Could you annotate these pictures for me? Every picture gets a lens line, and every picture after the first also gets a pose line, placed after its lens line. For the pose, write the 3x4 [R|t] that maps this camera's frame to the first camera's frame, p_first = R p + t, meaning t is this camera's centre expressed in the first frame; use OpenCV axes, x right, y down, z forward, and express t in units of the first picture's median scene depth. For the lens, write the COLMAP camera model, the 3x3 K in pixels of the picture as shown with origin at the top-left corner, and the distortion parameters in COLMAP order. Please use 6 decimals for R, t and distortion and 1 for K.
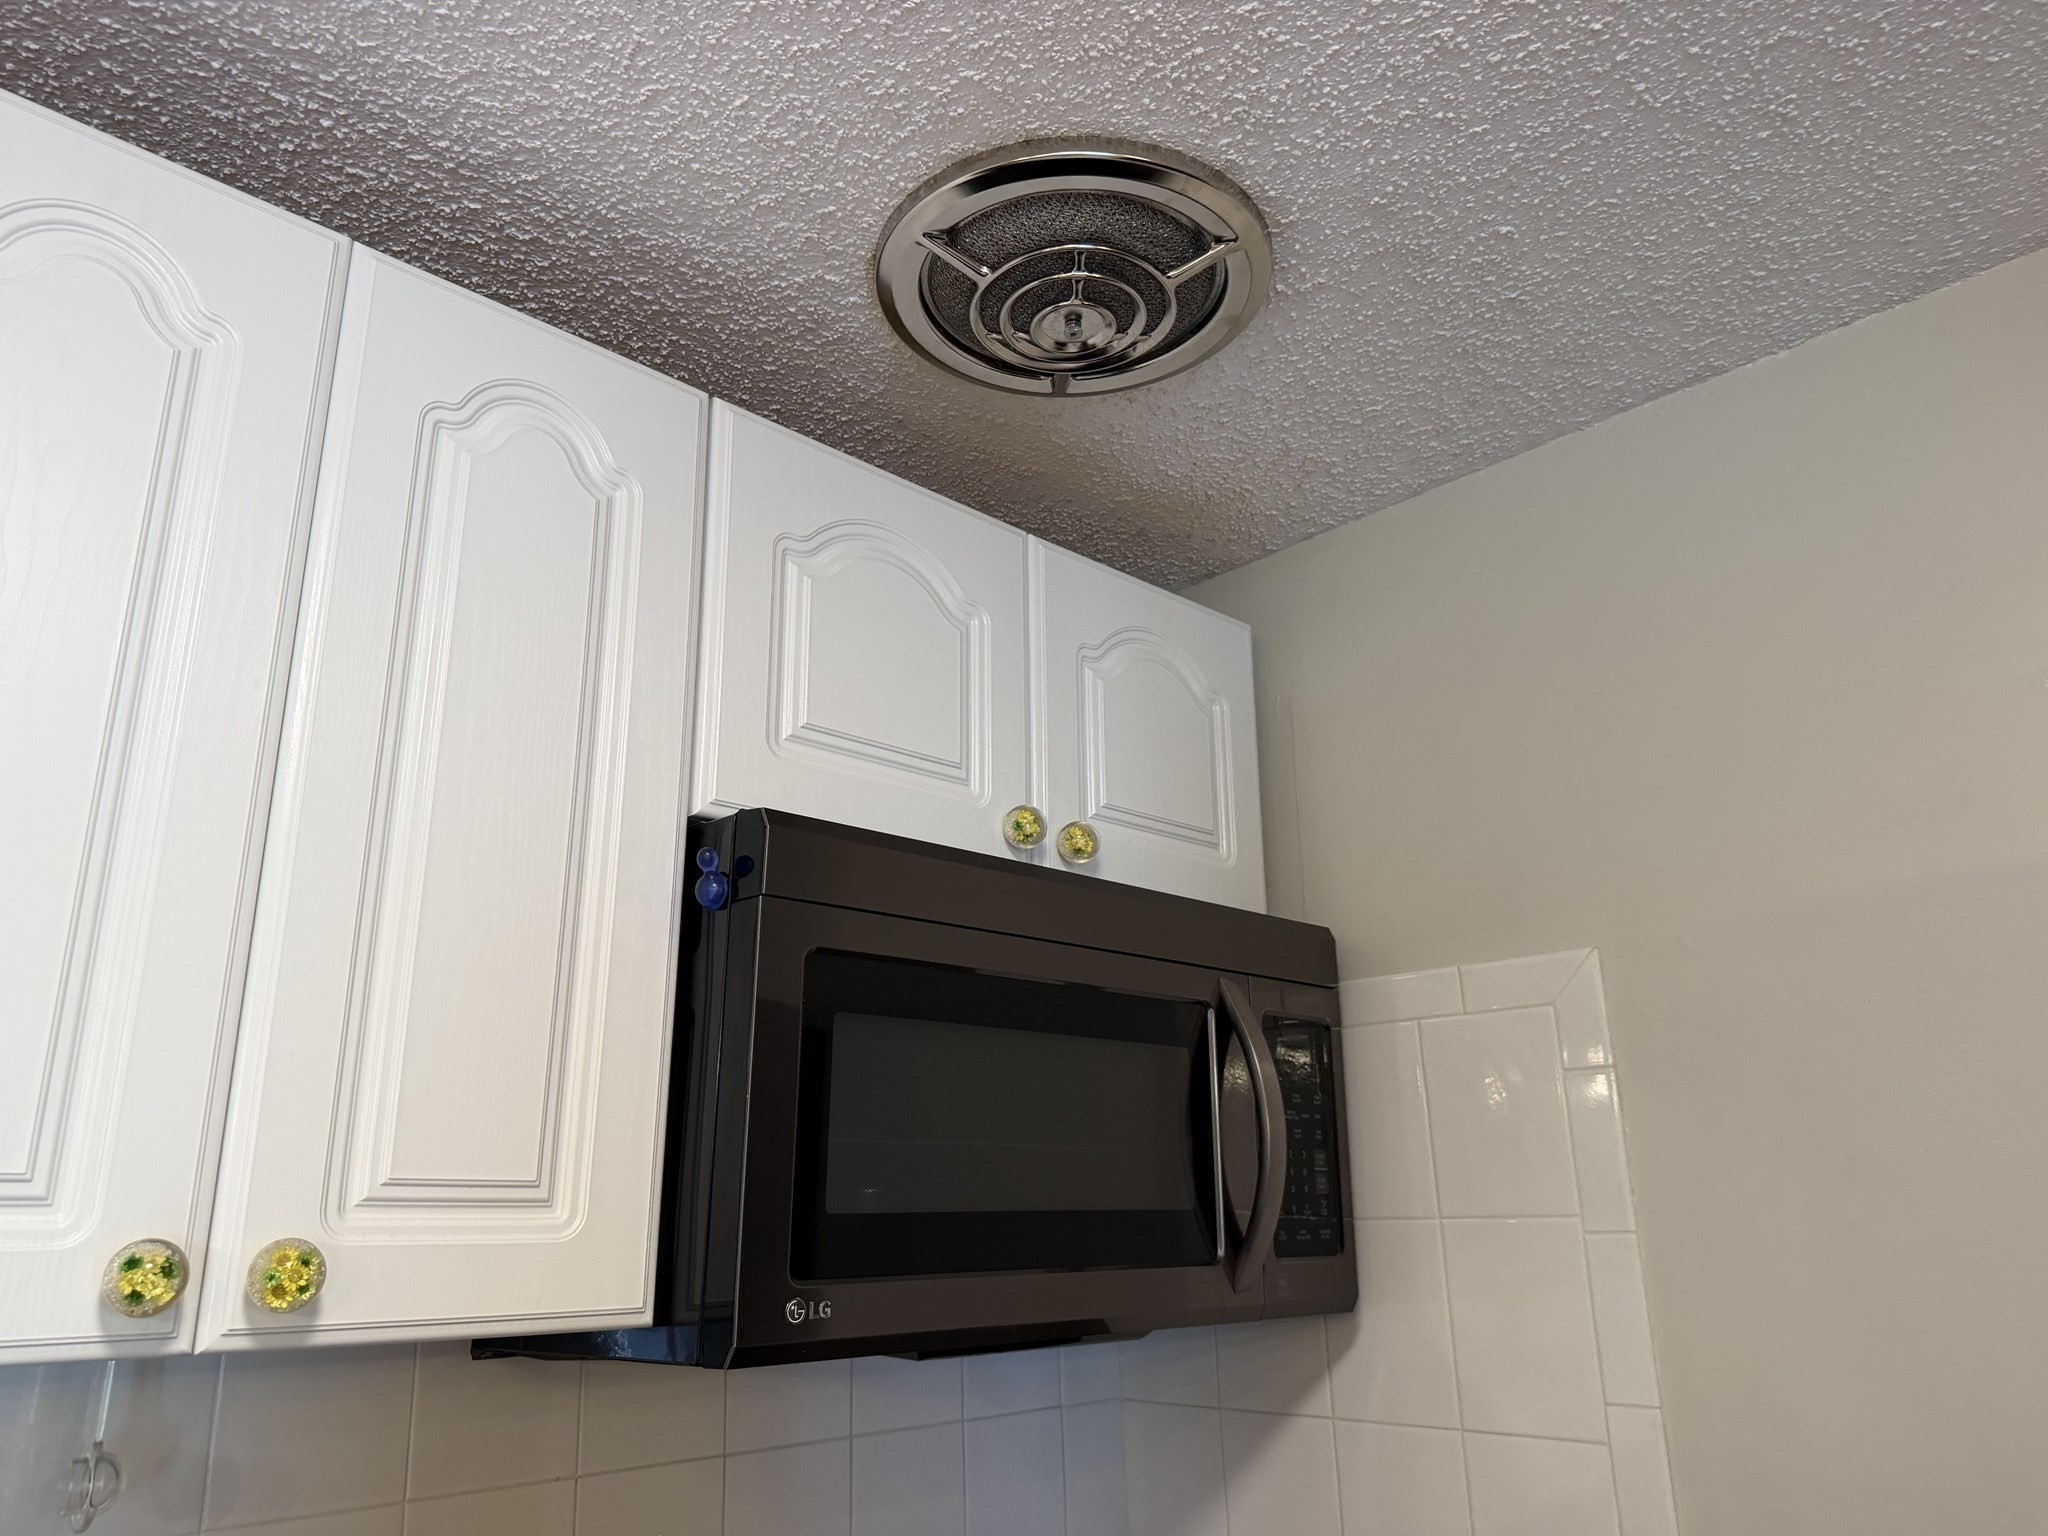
lens RADIAL K [[1455.3, 0, 1024.0], [0, 1455.3, 768.0], [0, 0, 1]] dist [0.054156, -0.056304]
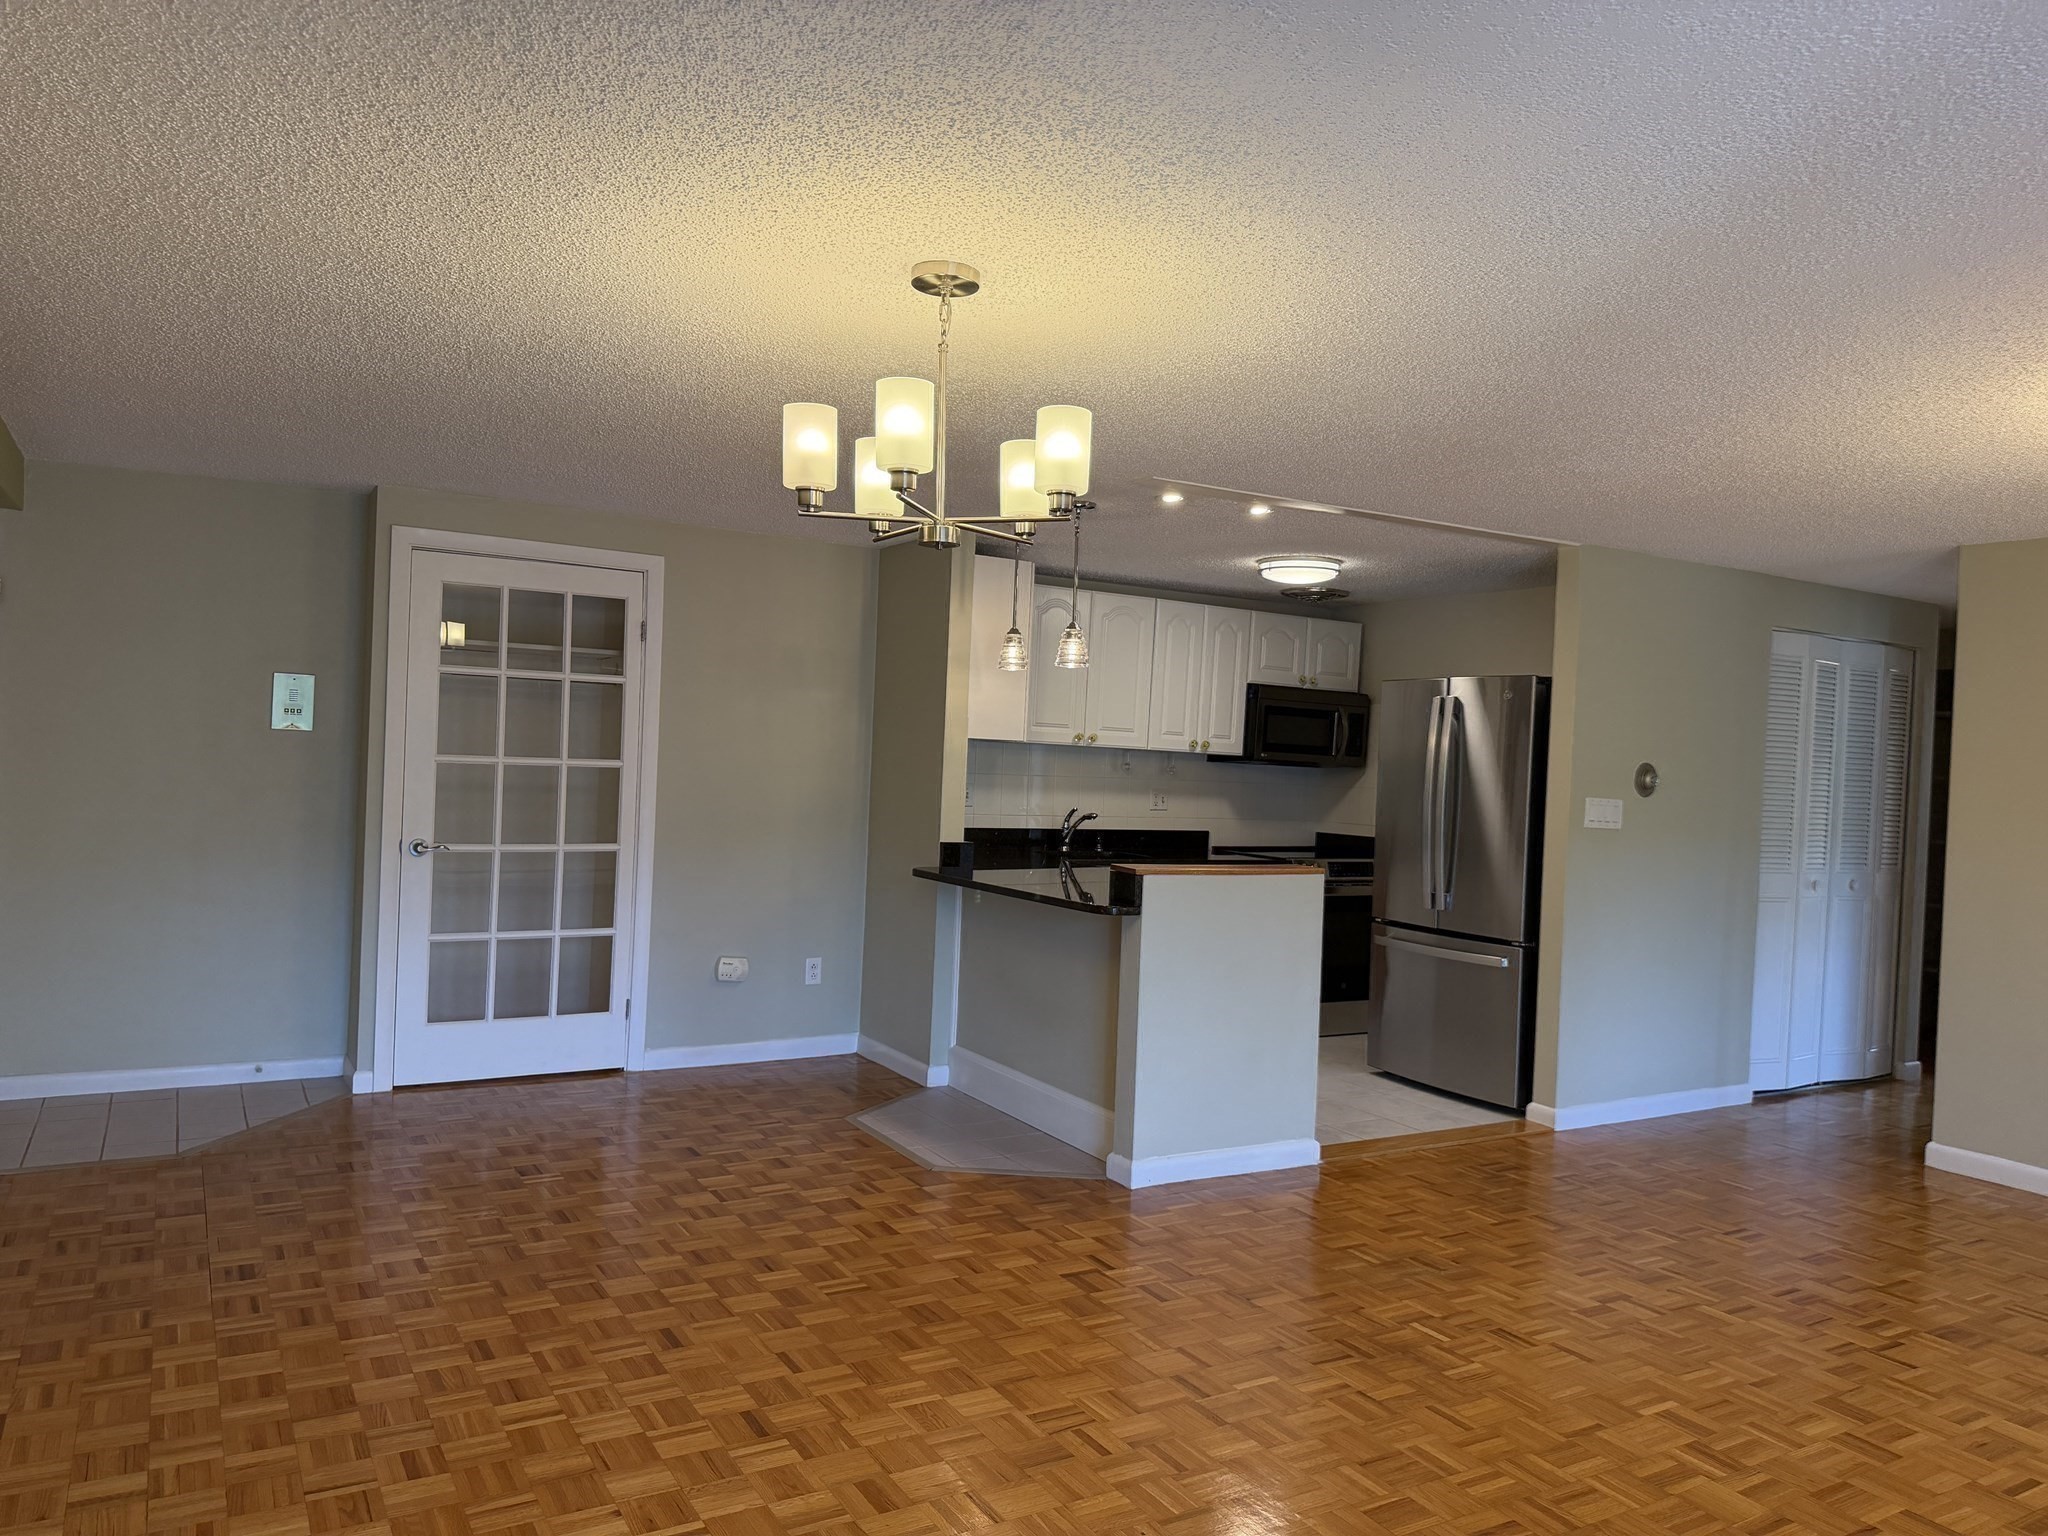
lens RADIAL K [[1506.2, 0, 1068.5], [0, 1506.2, 764.7], [0, 0, 1]] dist [0.304586, -0.000167]
pose [[0.975951, 0.065678, -0.207861, 0.346660], [-0.002597, 0.956967, 0.290184, -1.297012], [0.217975, -0.282665, 0.934124, -4.589331]]
